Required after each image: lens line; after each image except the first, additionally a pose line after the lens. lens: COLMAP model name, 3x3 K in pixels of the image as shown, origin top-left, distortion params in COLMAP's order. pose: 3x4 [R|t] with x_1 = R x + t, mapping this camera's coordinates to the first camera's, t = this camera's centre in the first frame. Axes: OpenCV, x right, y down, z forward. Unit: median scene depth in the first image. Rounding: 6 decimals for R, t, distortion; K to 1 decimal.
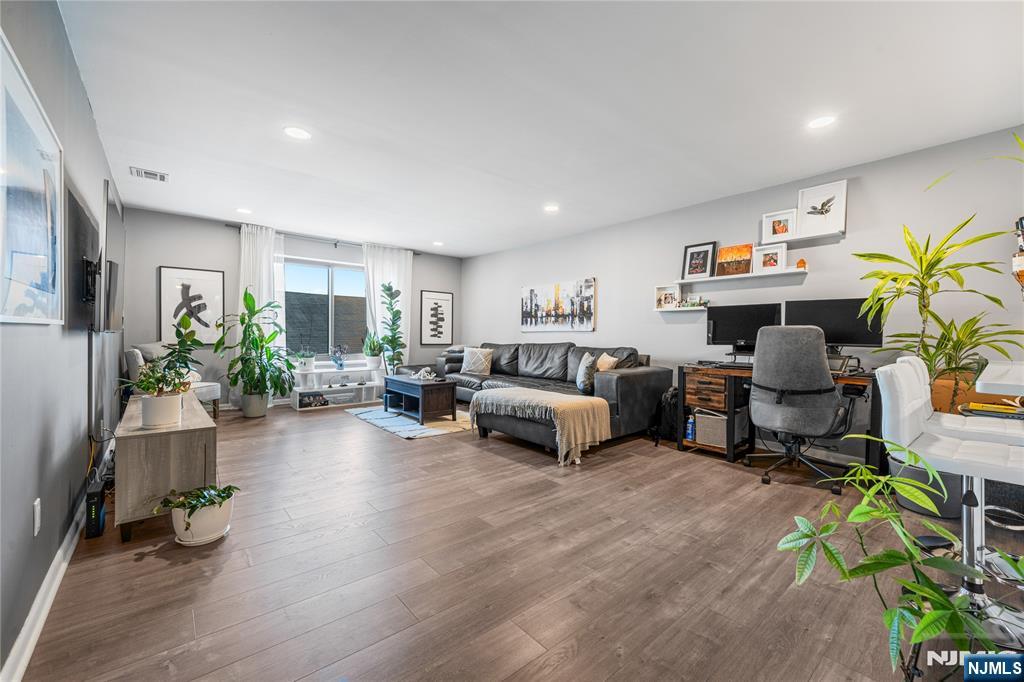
lens RADIAL K [[419.9, 0, 510.0], [0, 419.9, 339.6], [0, 0, 1]] dist [-0.001143, -0.000609]
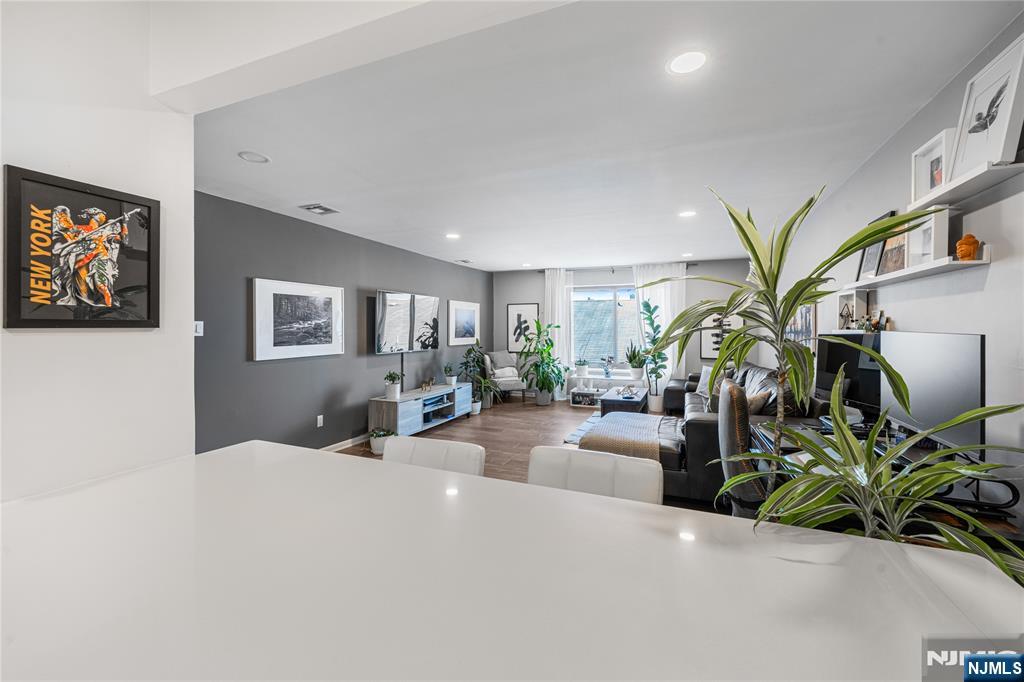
lens RADIAL K [[419.9, 0, 511.6], [0, 419.9, 330.8], [0, 0, 1]] dist [-0.001143, -0.000609]
pose [[0.460242, -0.003567, -0.887786, 0.718292], [-0.005988, 0.999957, -0.007122, -0.067422], [0.887773, 0.008594, 0.460201, 0.295243]]
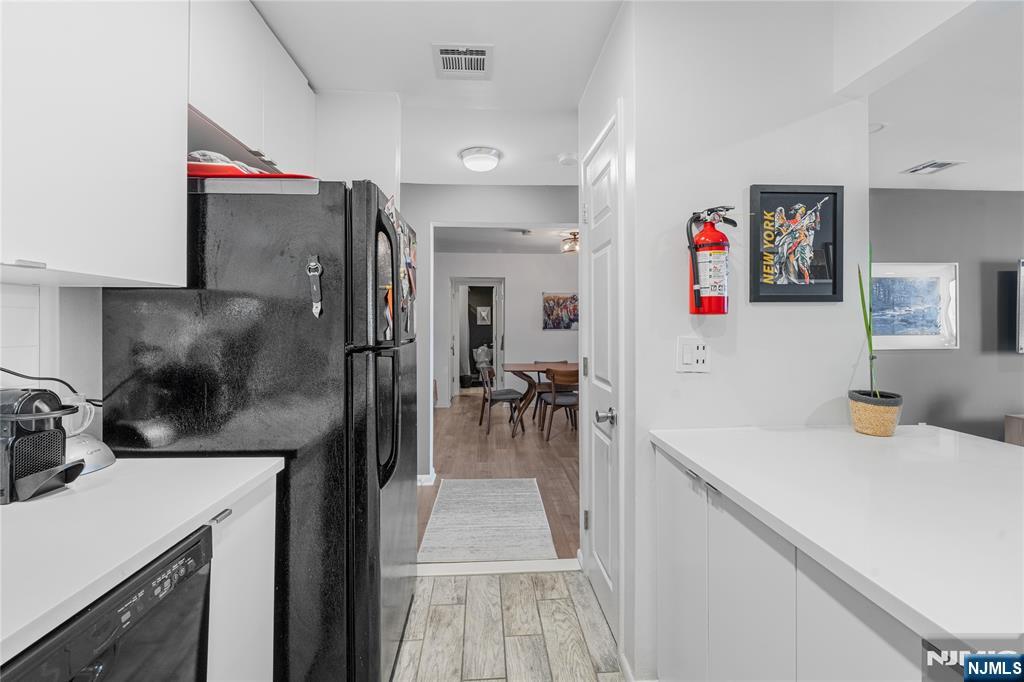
lens RADIAL K [[419.9, 0, 505.8], [0, 419.9, 325.4], [0, 0, 1]] dist [-0.001143, -0.000609]
pose [[-0.608607, -0.007574, -0.793436, 0.755672], [-0.009856, 0.999949, -0.001985, -0.049128], [0.793411, 0.006612, -0.608650, 0.204577]]
